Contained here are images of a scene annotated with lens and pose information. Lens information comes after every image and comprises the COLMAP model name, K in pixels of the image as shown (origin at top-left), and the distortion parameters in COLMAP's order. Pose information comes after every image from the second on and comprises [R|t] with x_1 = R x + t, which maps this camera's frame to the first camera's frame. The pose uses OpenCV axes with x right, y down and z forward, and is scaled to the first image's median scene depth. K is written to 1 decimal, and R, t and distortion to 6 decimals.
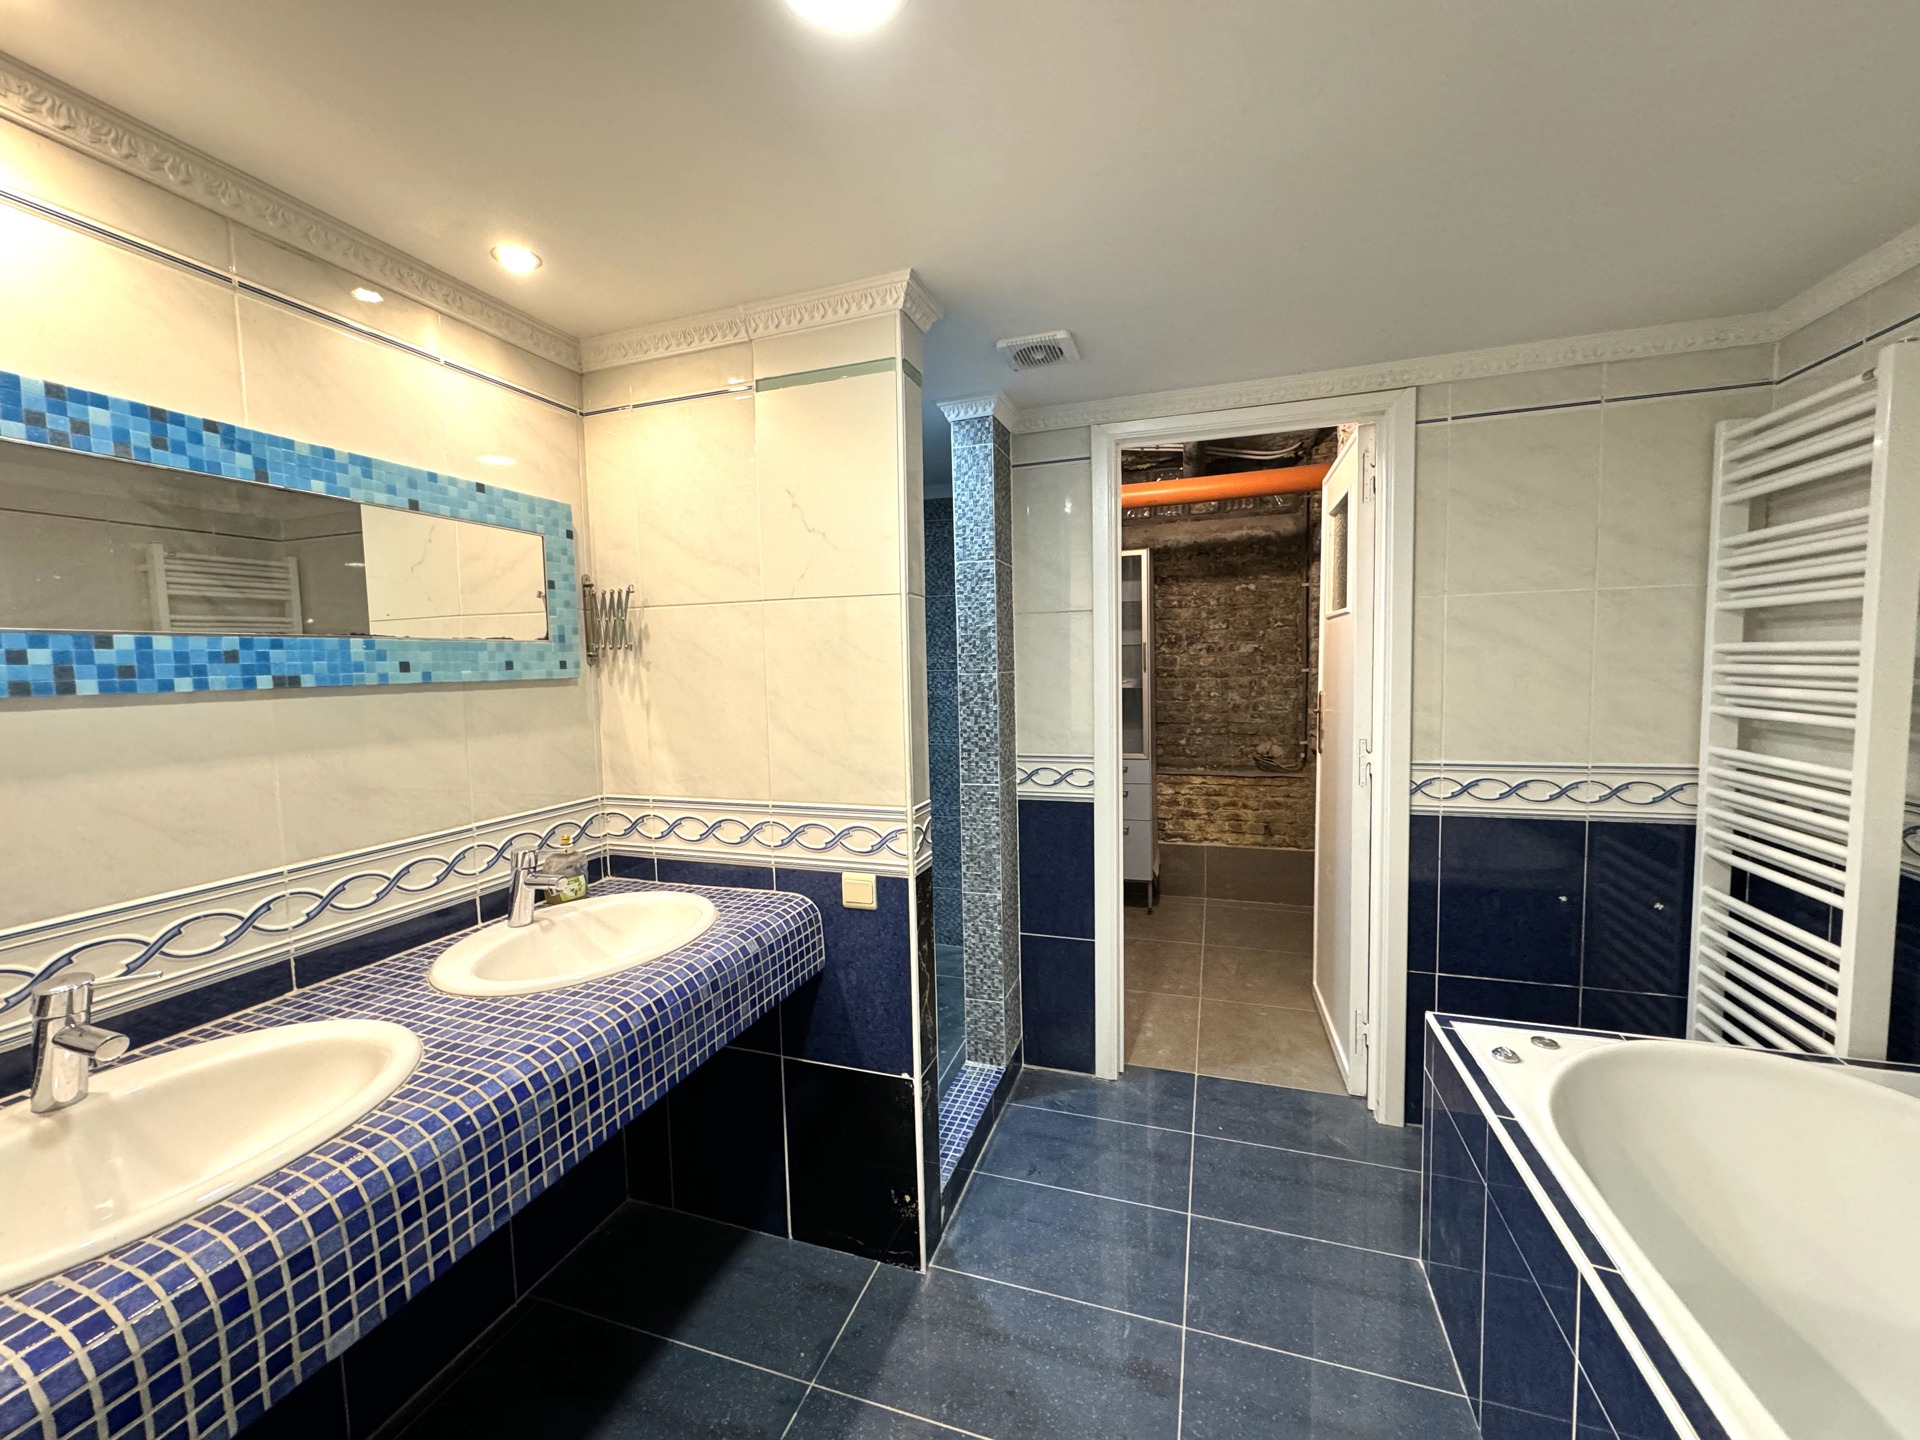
lens RADIAL K [[764.7, 0, 956.5], [0, 764.7, 718.7], [0, 0, 1]] dist [-0.003438, 0.000567]
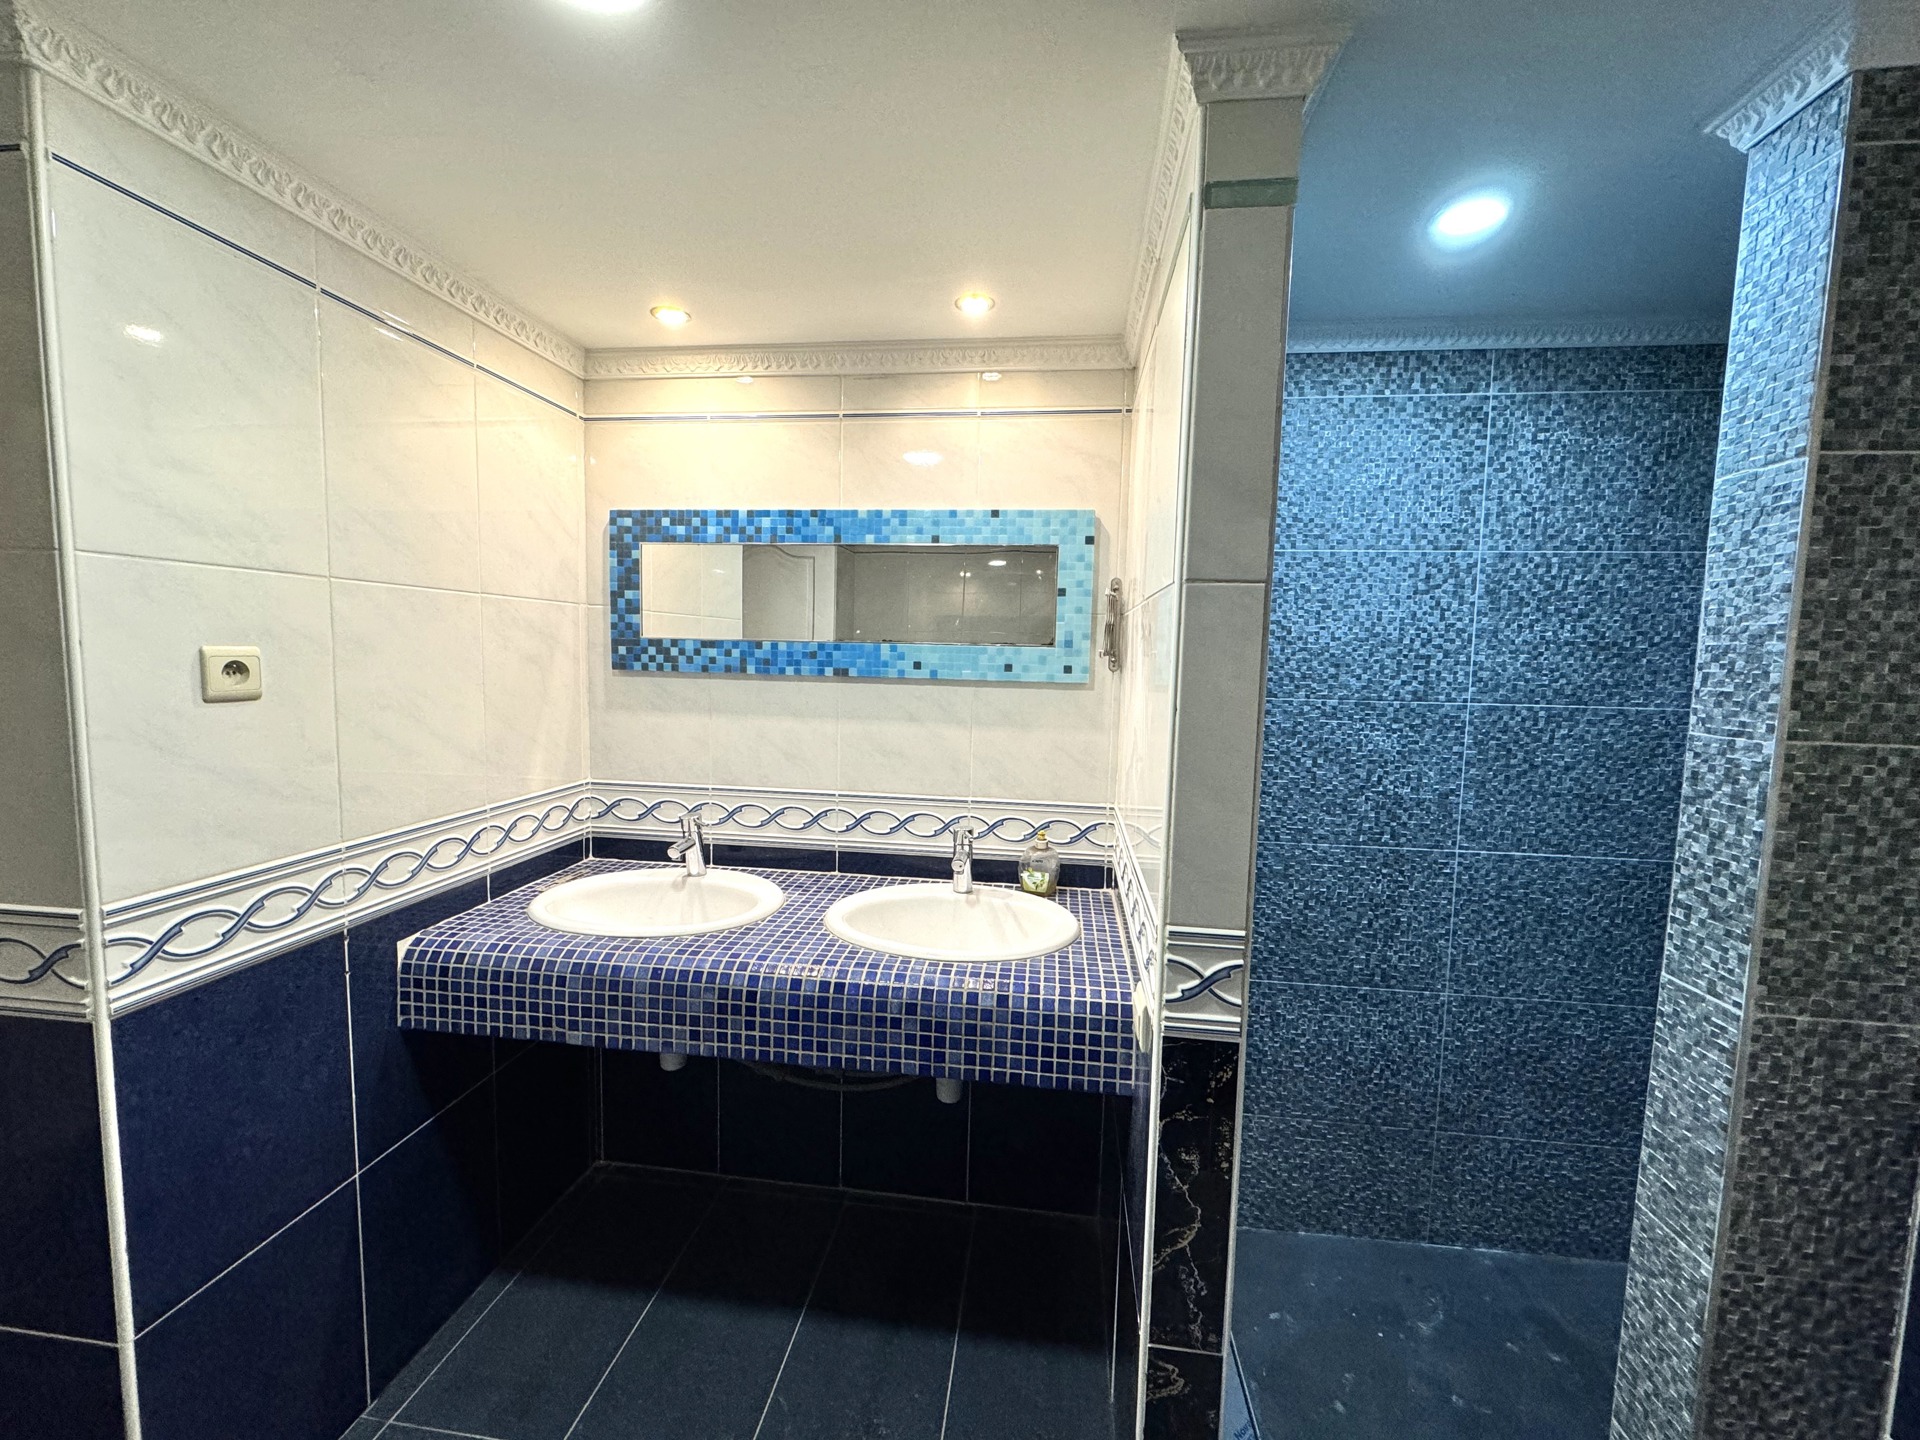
lens RADIAL K [[764.7, 0, 961.6], [0, 764.7, 717.9], [0, 0, 1]] dist [-0.003438, 0.000567]
pose [[0.192745, 0.110377, -0.975021, 0.661209], [-0.100692, 0.990633, 0.092240, -0.121944], [0.976069, 0.080398, 0.202054, 0.926423]]
